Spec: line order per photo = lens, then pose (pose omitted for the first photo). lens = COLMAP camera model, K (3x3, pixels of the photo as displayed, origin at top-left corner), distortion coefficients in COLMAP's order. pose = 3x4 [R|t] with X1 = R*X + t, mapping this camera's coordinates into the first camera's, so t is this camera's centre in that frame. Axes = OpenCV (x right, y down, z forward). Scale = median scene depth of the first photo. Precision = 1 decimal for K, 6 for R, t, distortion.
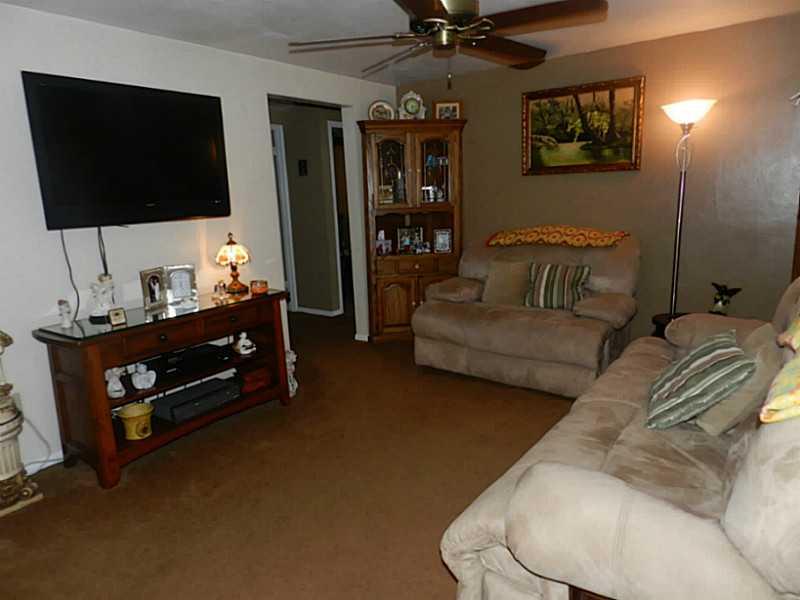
lens RADIAL K [[537.7, 0, 400.0], [0, 537.7, 300.0], [0, 0, 1]] dist [0.007776, -0.002211]
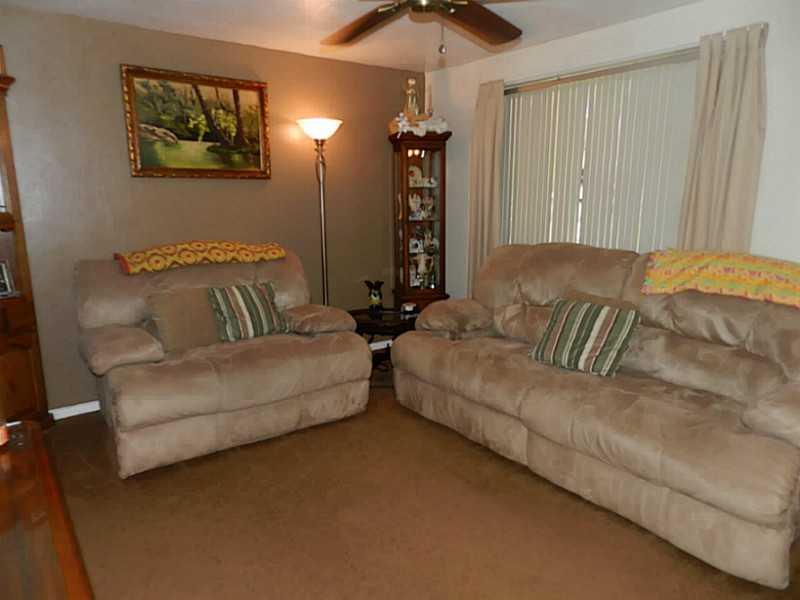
lens RADIAL K [[537.7, 0, 400.0], [0, 537.7, 300.0], [0, 0, 1]] dist [0.007776, -0.002211]
pose [[0.280917, -0.152547, 0.947531, -0.429184], [0.183977, 0.977537, 0.102833, -0.081837], [-0.941933, 0.145436, 0.302672, 0.496399]]
